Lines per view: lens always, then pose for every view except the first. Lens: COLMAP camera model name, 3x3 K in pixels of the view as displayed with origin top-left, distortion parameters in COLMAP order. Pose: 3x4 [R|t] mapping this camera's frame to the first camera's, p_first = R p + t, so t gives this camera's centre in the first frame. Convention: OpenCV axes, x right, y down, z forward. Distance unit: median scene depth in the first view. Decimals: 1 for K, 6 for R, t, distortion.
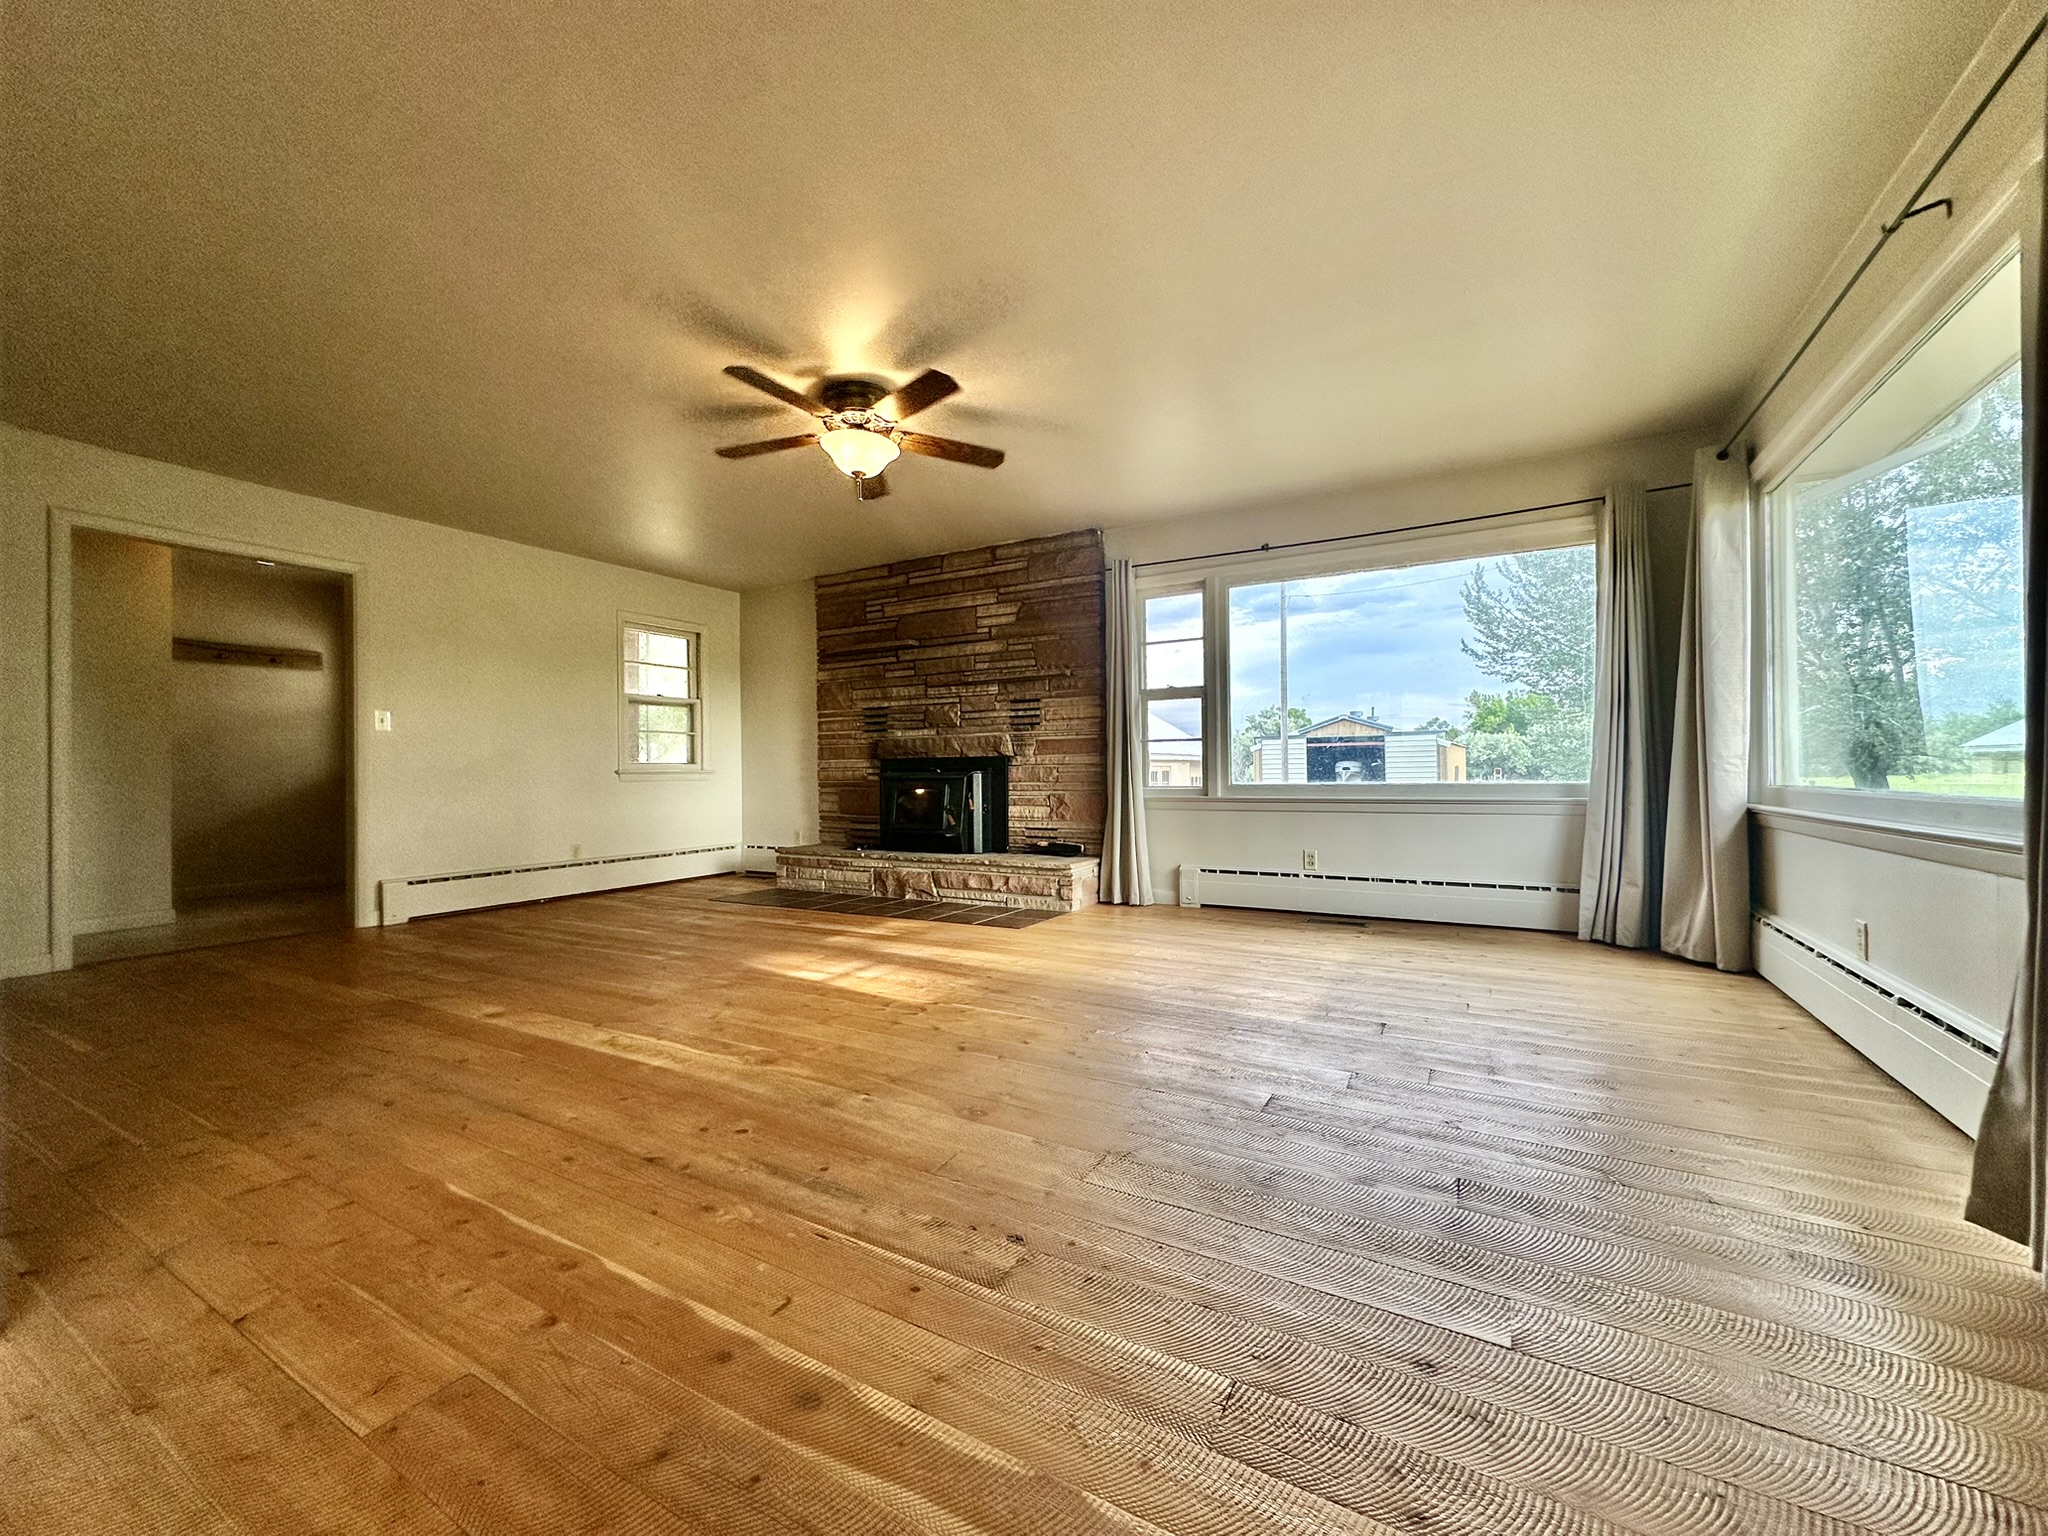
lens RADIAL K [[821.7, 0, 1015.0], [0, 821.7, 762.8], [0, 0, 1]] dist [-0.001868, 0.000635]
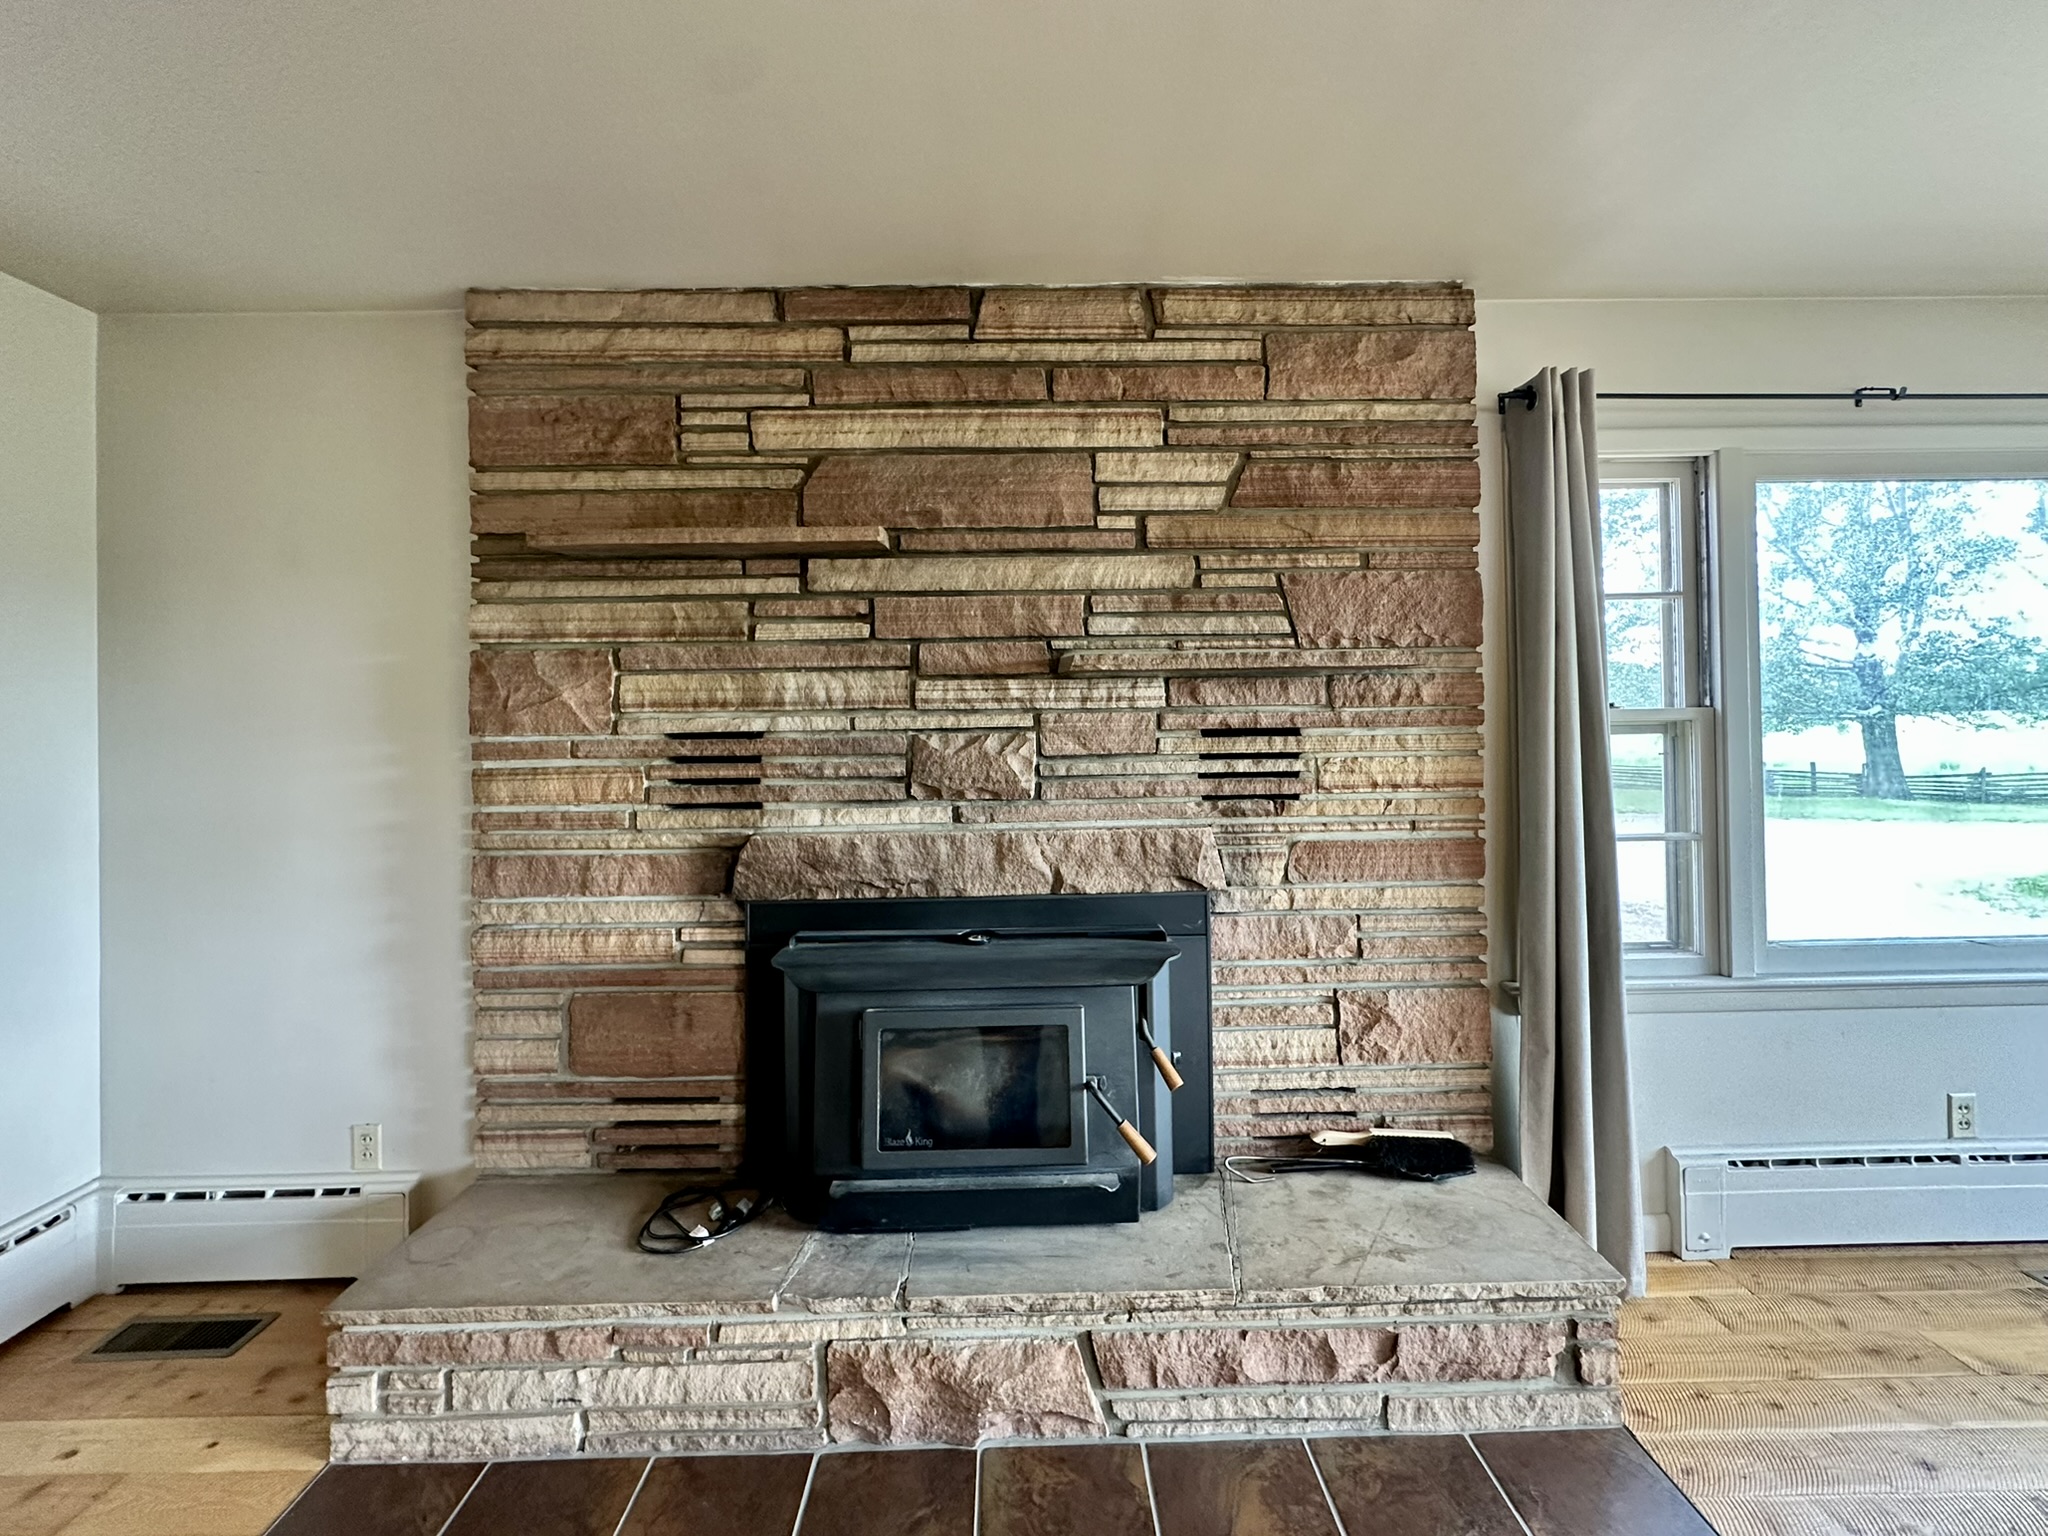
lens RADIAL K [[821.7, 0, 996.3], [0, 821.7, 732.8], [0, 0, 1]] dist [-0.001868, 0.000635]
pose [[0.860832, 0.006347, 0.508849, -0.257802], [0.000025, 0.999922, -0.012516, -0.068309], [-0.508888, 0.010787, 0.860765, 0.727909]]
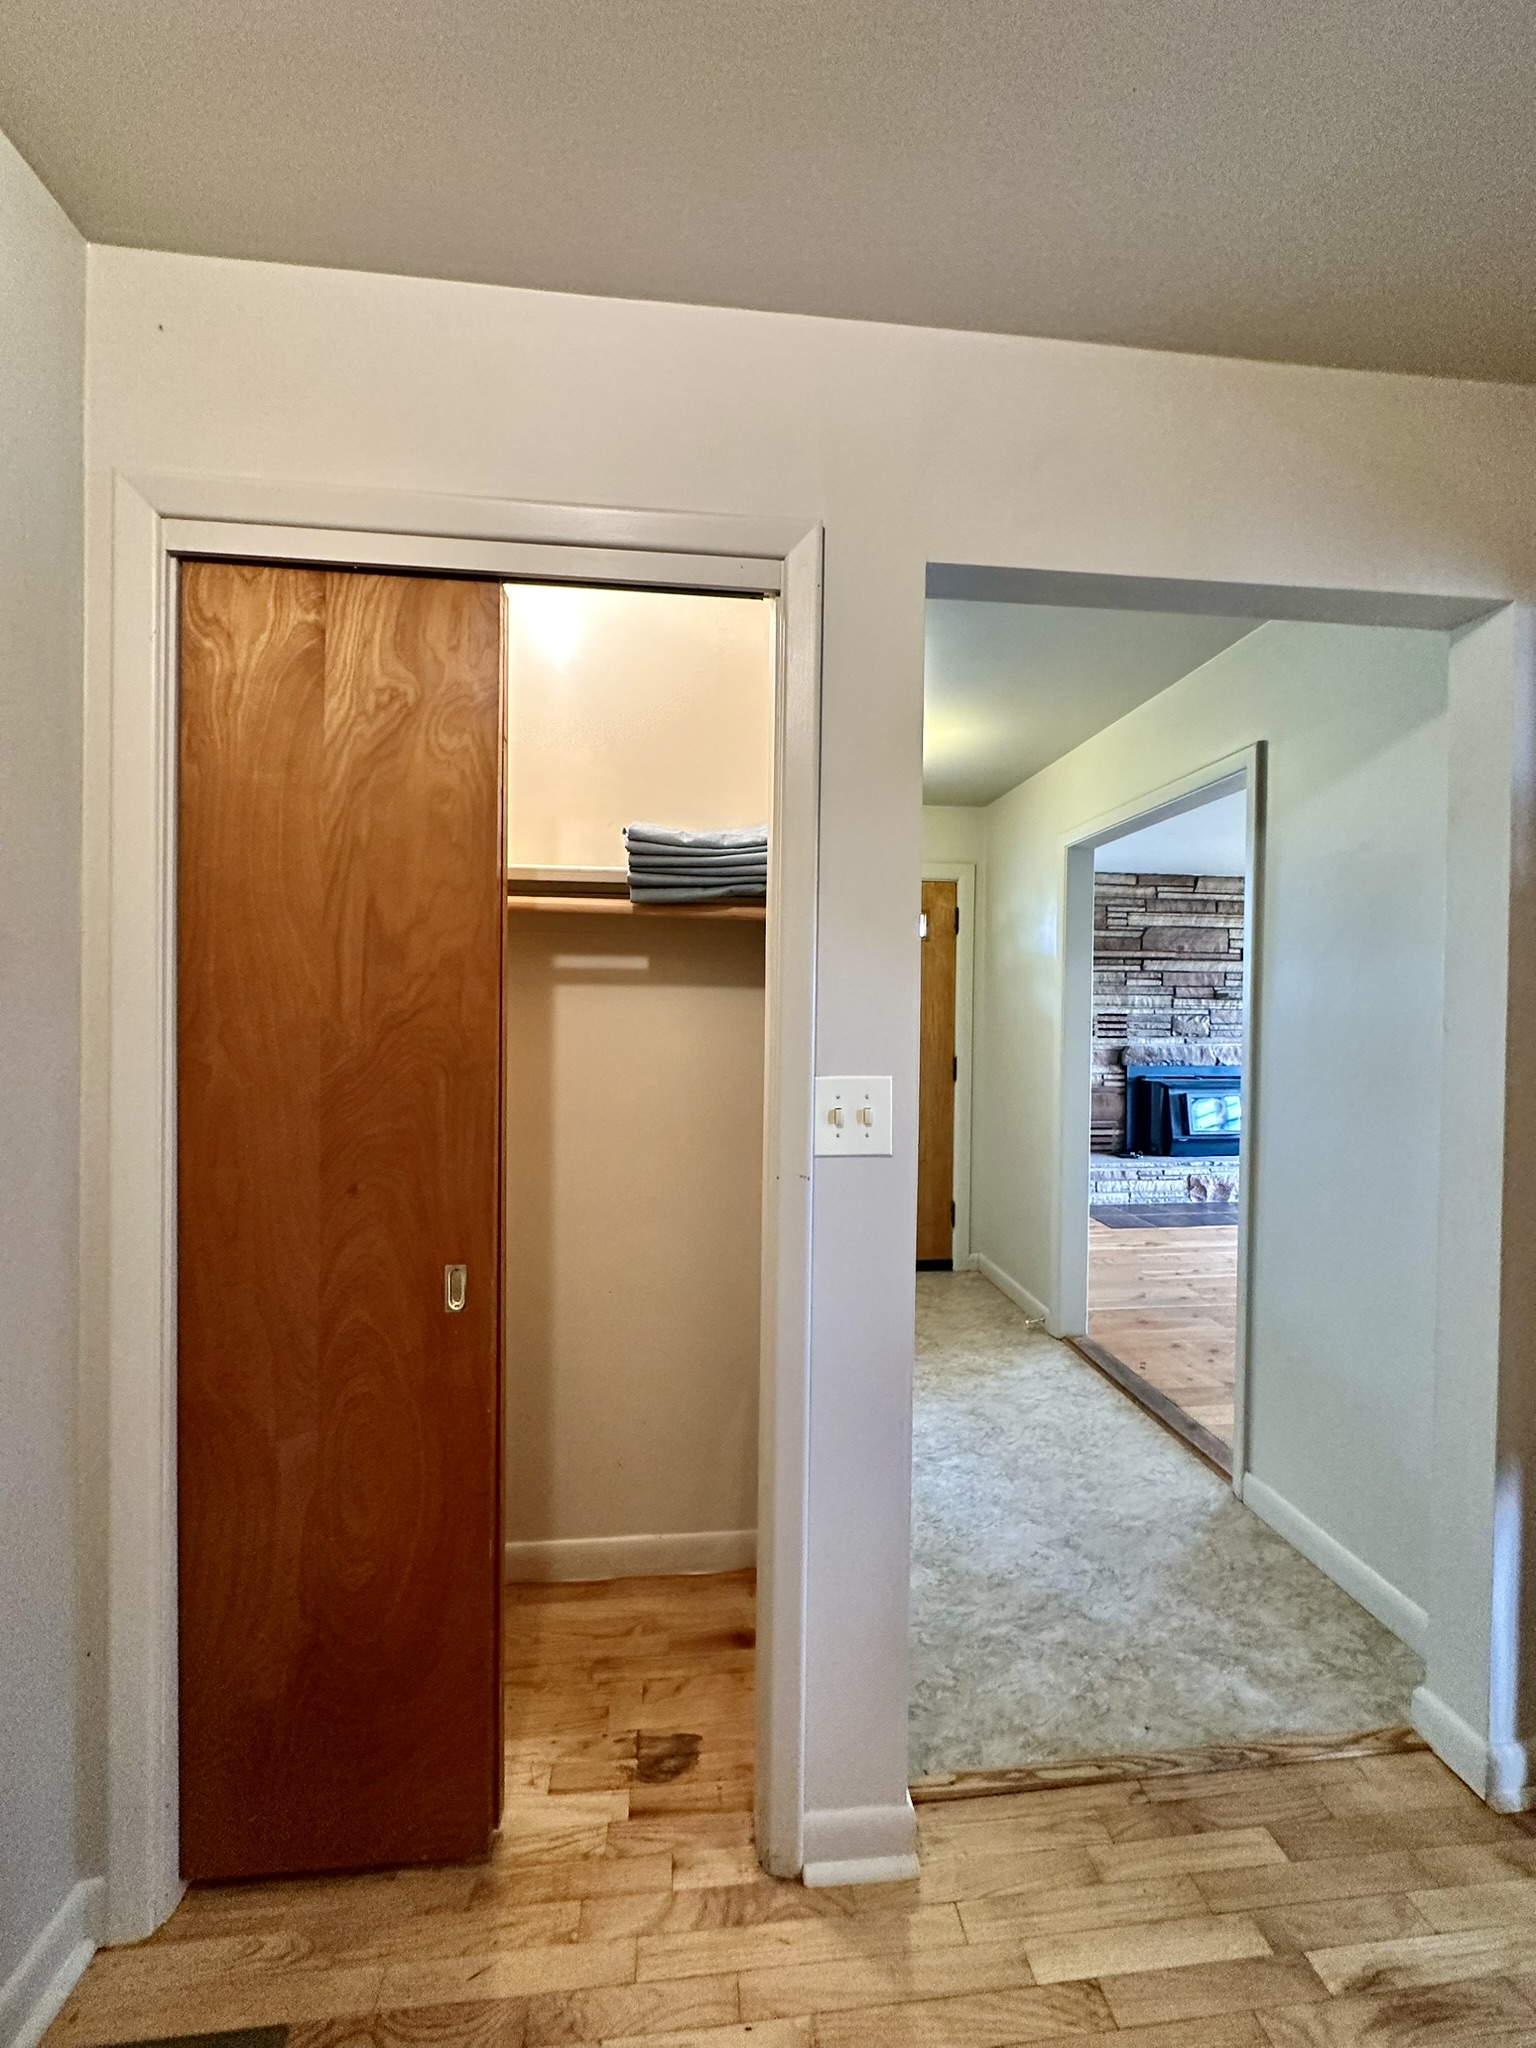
lens RADIAL K [[821.7, 0, 752.1], [0, 821.7, 1016.2], [0, 0, 1]] dist [-0.001868, 0.000635]
pose [[0.810108, 0.015650, 0.586072, -1.210142], [-0.021787, 0.999757, 0.003419, -0.063020], [-0.585876, -0.015539, 0.810252, 0.482531]]
